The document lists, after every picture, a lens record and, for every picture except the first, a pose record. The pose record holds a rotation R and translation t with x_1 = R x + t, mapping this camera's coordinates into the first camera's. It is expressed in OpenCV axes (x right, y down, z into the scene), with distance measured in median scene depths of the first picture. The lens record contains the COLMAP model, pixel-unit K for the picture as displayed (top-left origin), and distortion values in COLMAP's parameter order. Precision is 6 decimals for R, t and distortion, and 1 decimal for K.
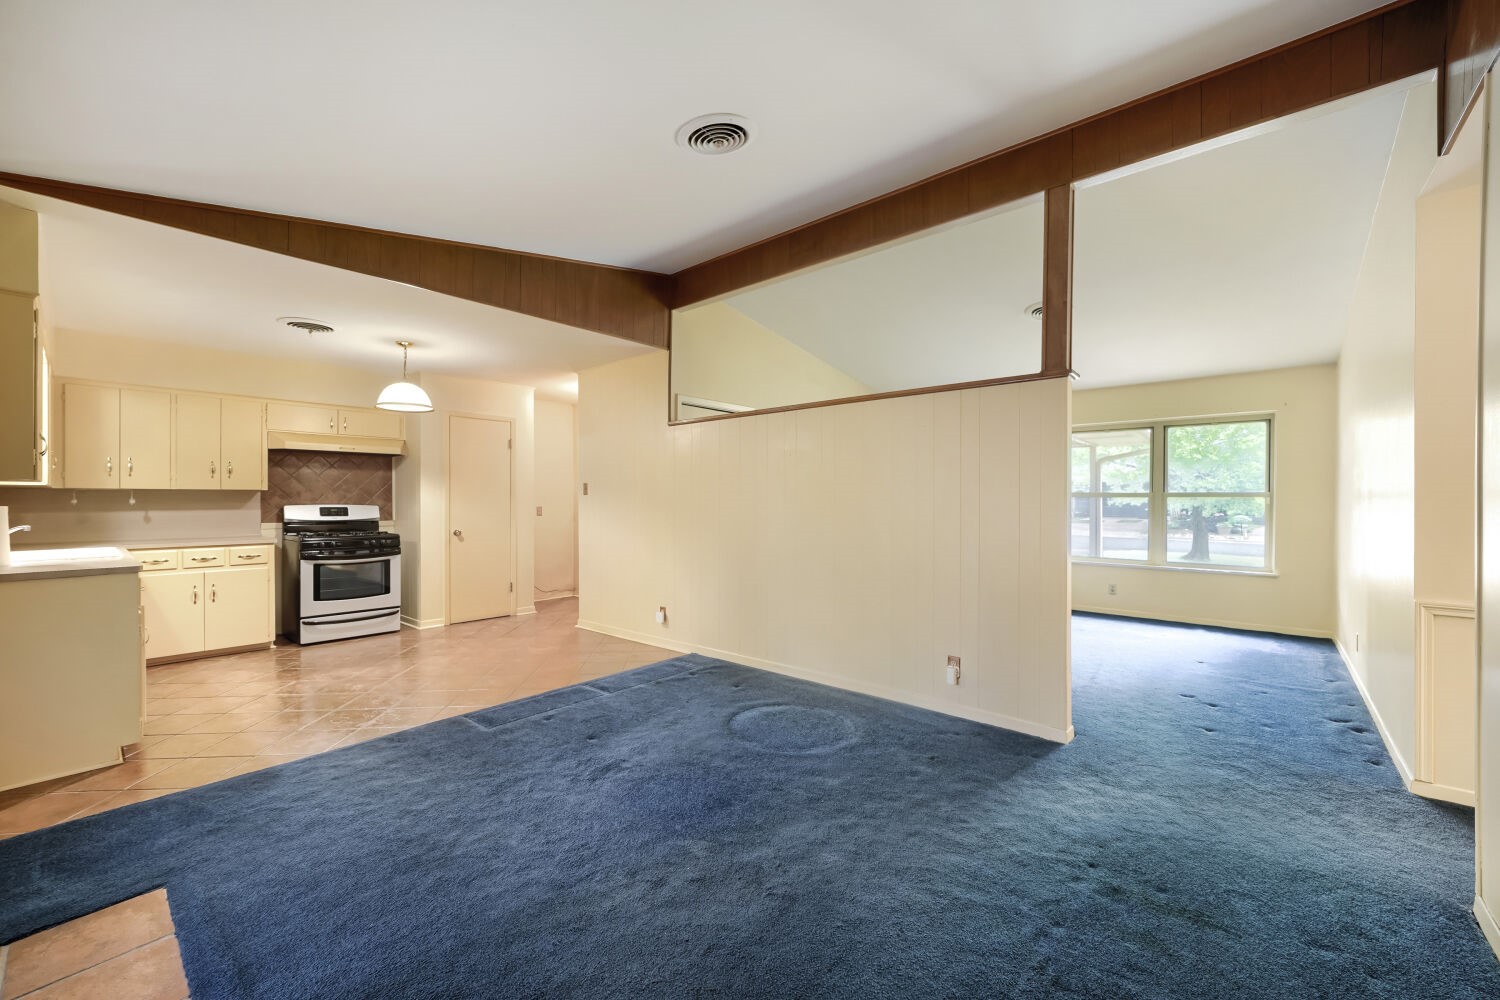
lens RADIAL K [[589.3, 0, 754.8], [0, 589.3, 498.5], [0, 0, 1]] dist [-0.012611, 0.001229]
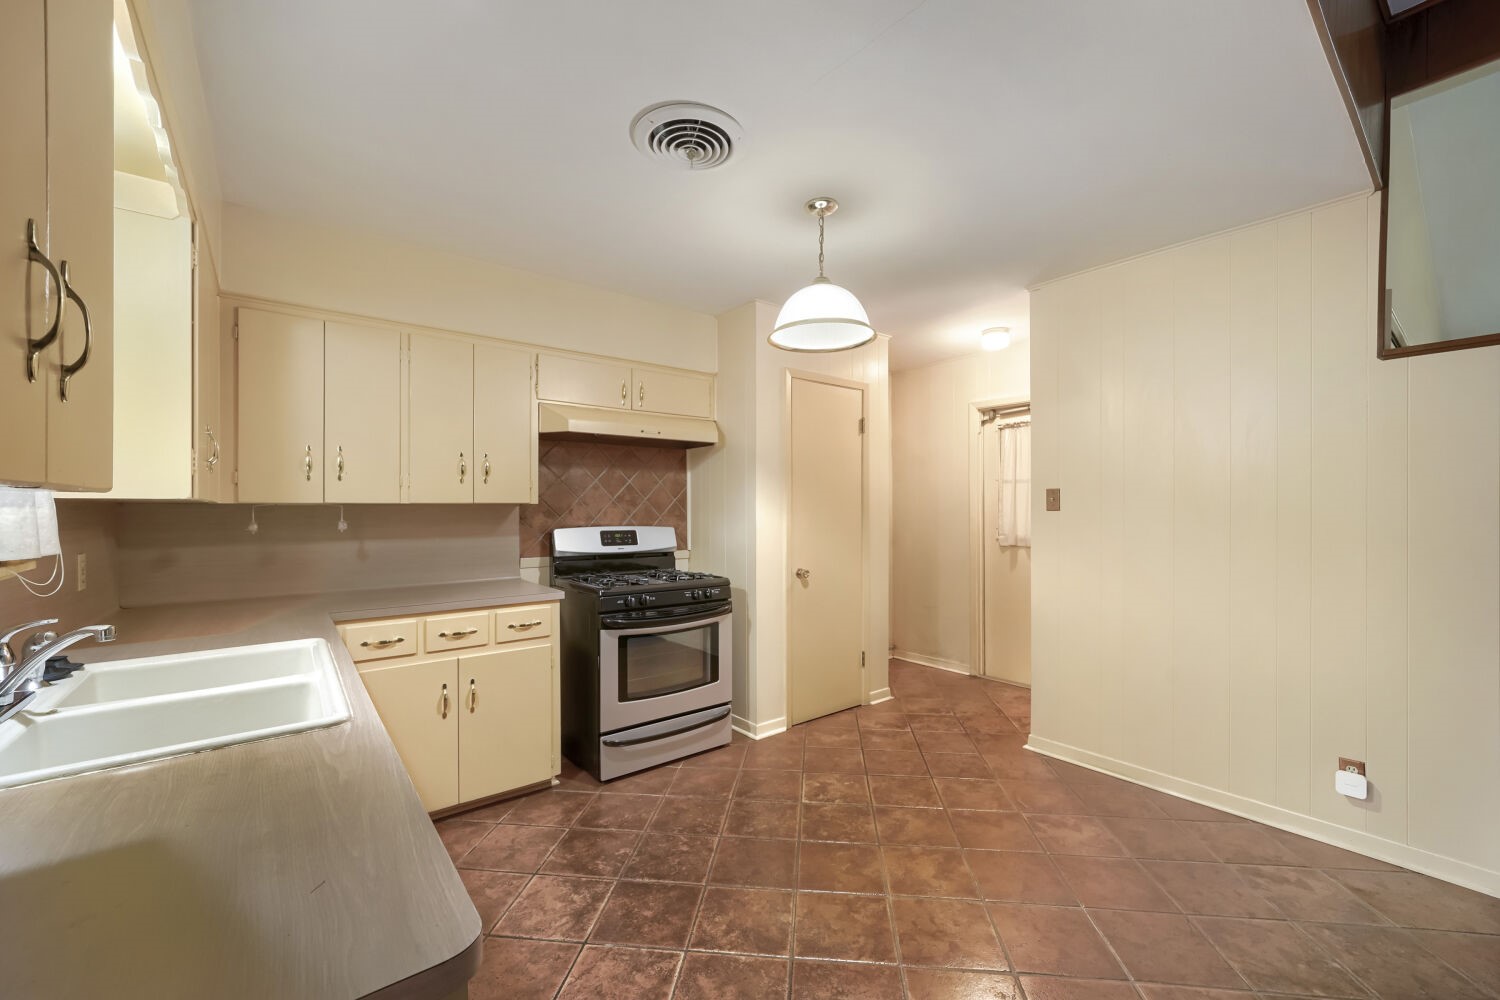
lens RADIAL K [[589.3, 0, 743.3], [0, 589.3, 506.6], [0, 0, 1]] dist [-0.012611, 0.001229]
pose [[0.982221, -0.000130, -0.187730, -0.505632], [0.000665, 0.999996, 0.002787, -0.012655], [0.187729, -0.002863, 0.982217, 0.448285]]
